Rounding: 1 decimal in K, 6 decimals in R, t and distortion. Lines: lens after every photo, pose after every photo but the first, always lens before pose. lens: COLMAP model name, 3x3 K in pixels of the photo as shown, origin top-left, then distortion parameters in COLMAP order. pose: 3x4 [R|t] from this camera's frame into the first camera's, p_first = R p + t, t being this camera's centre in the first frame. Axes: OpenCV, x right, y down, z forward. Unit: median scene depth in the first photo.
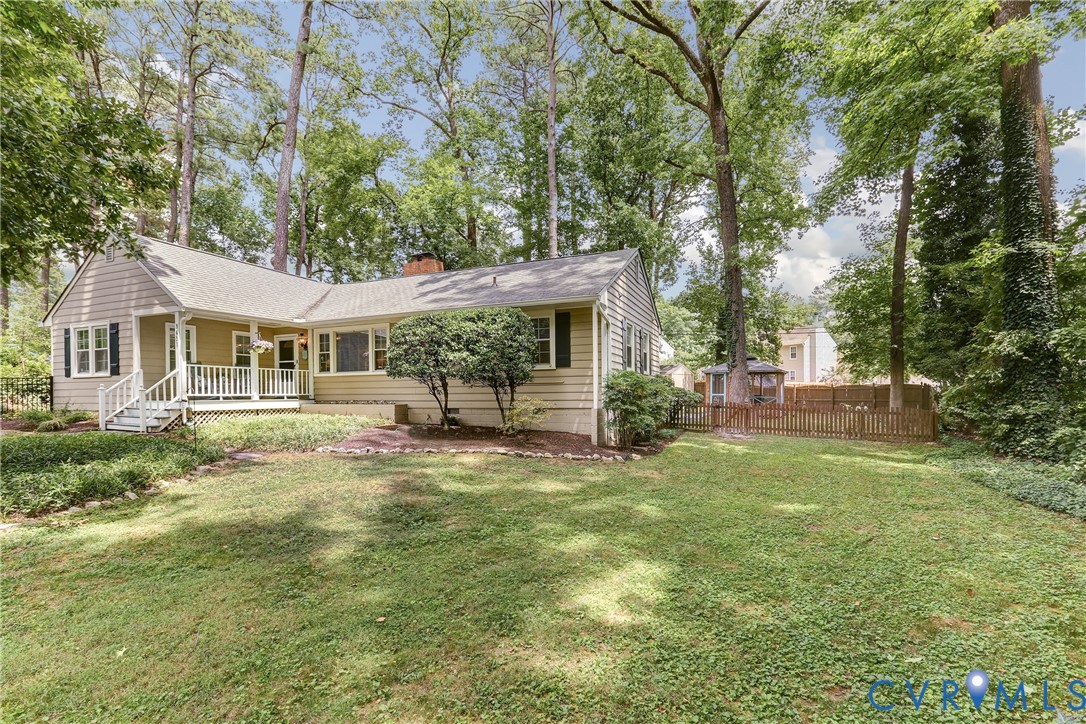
lens RADIAL K [[513.6, 0, 538.7], [0, 513.6, 398.9], [0, 0, 1]] dist [-0.001523, 0.029784]
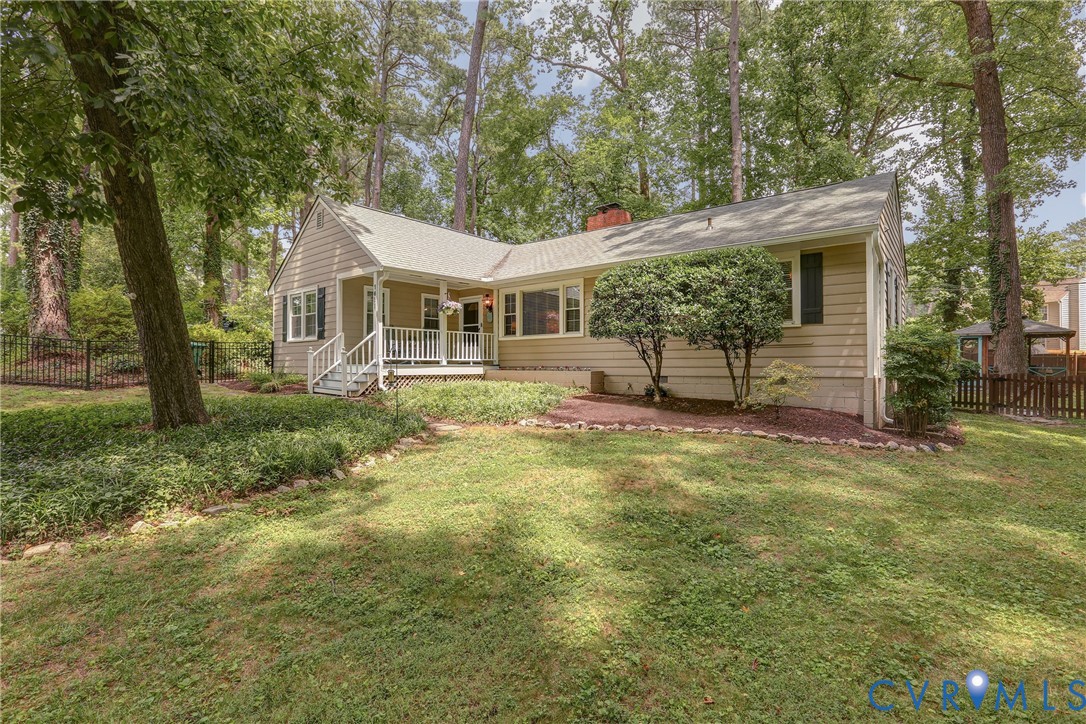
lens RADIAL K [[499.1, 0, 543.0], [0, 499.1, 362.0], [0, 0, 1]] dist [-0.003428, 0.025812]
pose [[0.966204, 0.004189, -0.257744, -0.140400], [-0.008347, 0.999852, -0.015040, 0.009092], [0.257643, 0.016683, 0.966096, 0.165386]]
